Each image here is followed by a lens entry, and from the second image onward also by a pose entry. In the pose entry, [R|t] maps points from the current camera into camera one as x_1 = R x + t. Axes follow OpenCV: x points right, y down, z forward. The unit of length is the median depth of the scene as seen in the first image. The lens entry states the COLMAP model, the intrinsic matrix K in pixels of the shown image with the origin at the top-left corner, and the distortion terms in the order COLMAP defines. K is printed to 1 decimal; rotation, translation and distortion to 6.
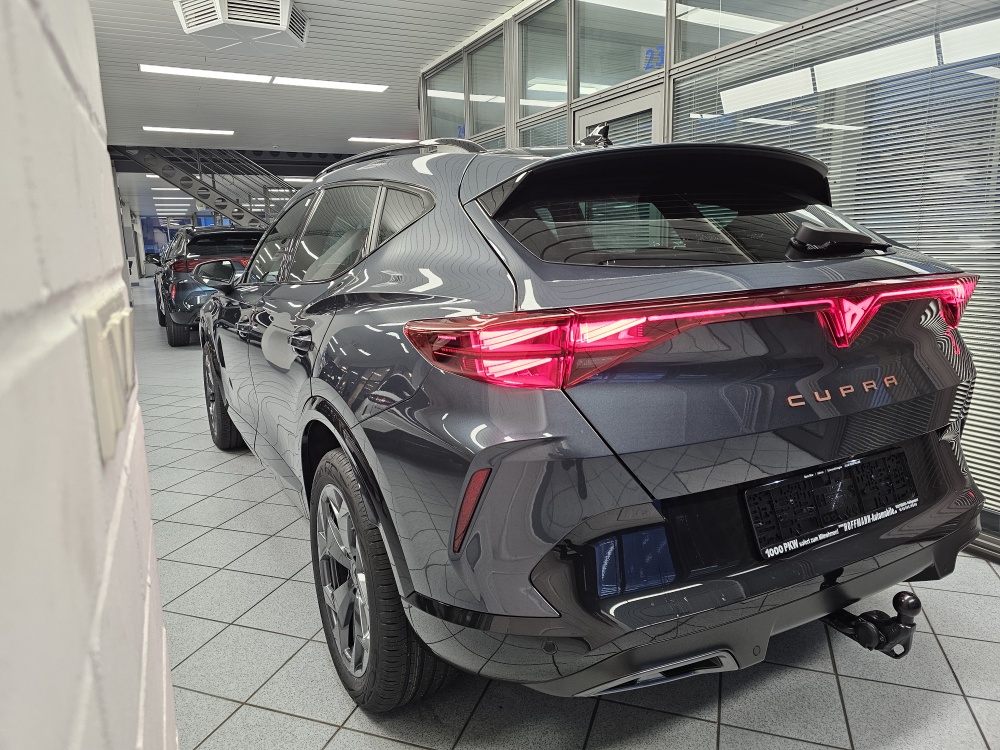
lens RADIAL K [[671.8, 0, 494.5], [0, 671.8, 373.5], [0, 0, 1]] dist [0.006845, -0.008193]
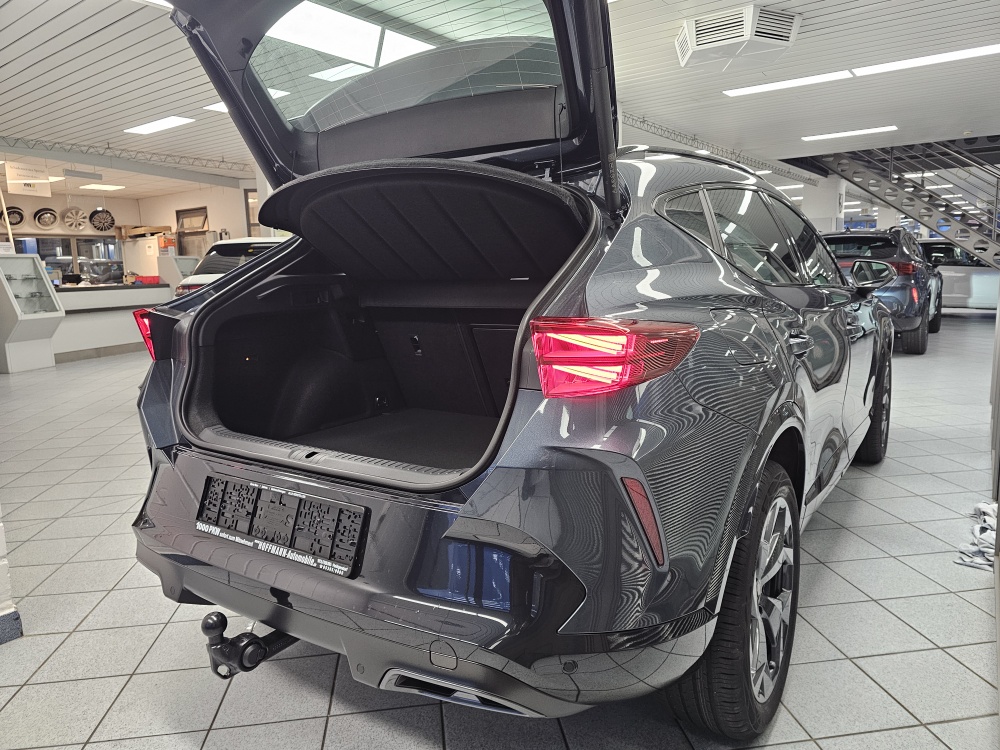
lens RADIAL K [[671.8, 0, 495.5], [0, 671.8, 376.0], [0, 0, 1]] dist [0.006845, -0.008193]
pose [[0.460385, 0.147501, -0.875379, 0.317925], [-0.147443, 0.985108, 0.088446, -0.034868], [0.875389, 0.088349, 0.475277, 0.165192]]
